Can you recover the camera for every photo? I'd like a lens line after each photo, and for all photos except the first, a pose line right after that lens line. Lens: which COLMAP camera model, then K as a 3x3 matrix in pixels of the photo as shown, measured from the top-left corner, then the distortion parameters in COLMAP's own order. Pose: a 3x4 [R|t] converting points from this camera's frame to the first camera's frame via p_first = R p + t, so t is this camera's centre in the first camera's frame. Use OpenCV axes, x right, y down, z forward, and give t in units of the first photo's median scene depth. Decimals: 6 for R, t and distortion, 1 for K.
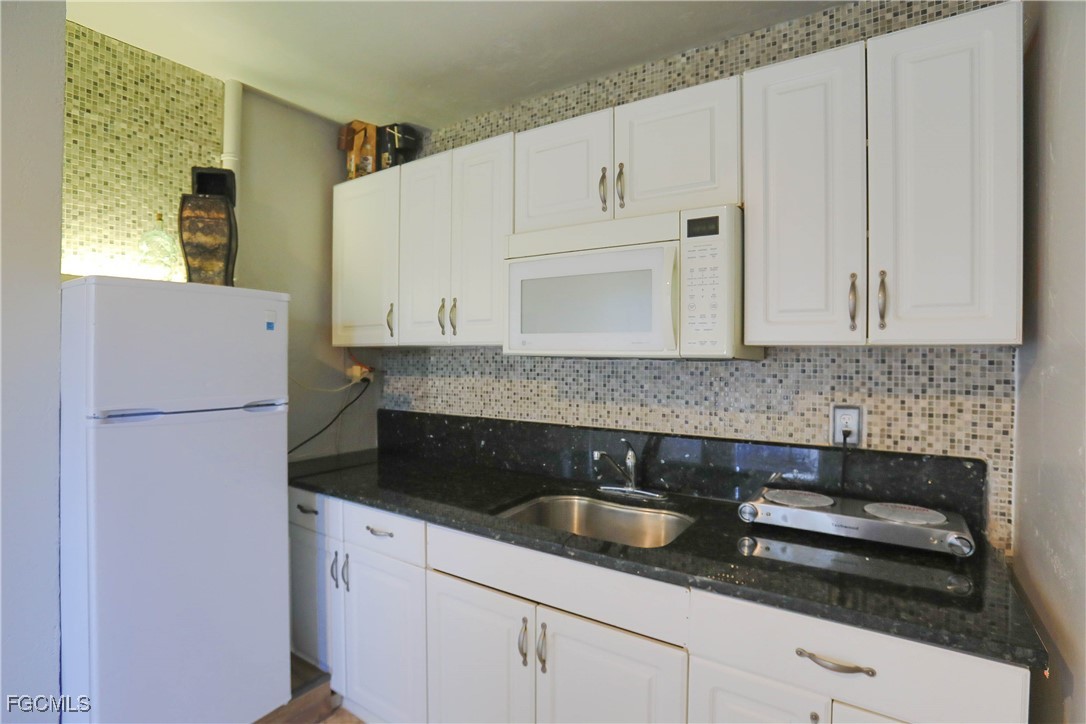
lens RADIAL K [[529.8, 0, 549.7], [0, 529.8, 360.6], [0, 0, 1]] dist [-0.033954, -0.000359]
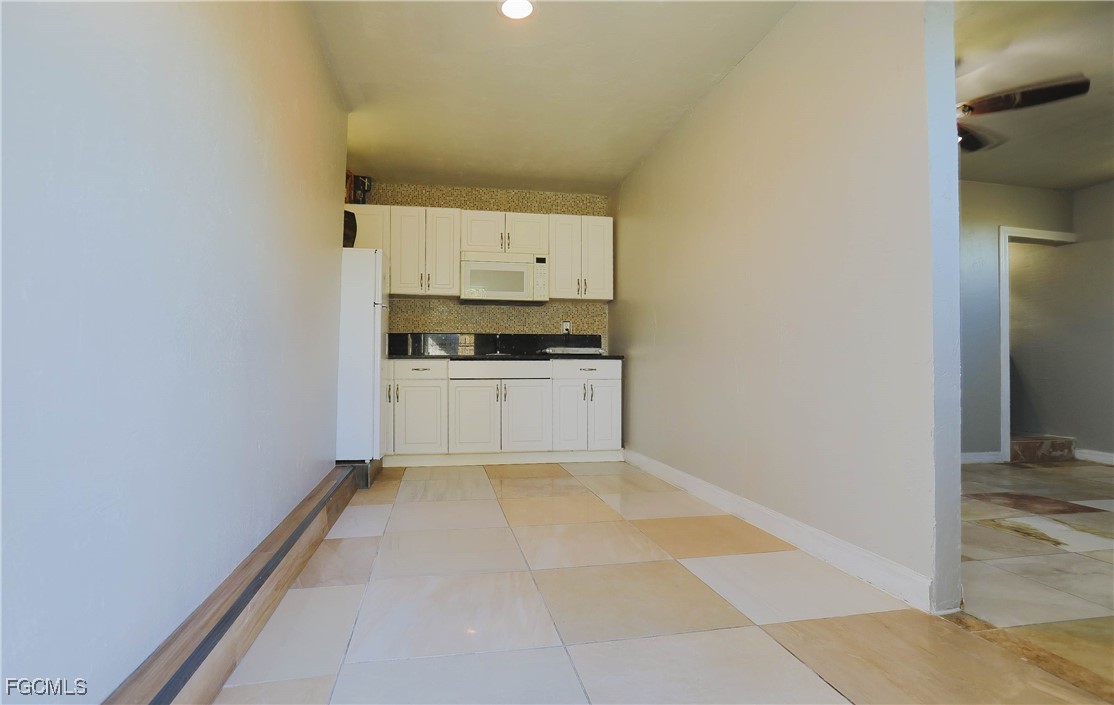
lens RADIAL K [[549.5, 0, 555.1], [0, 549.5, 355.5], [0, 0, 1]] dist [-0.006143, -0.000635]
pose [[0.709973, -0.000790, 0.704229, -1.960337], [0.013215, 0.999838, -0.012201, 0.360628], [-0.704105, 0.017969, 0.709868, -1.399881]]
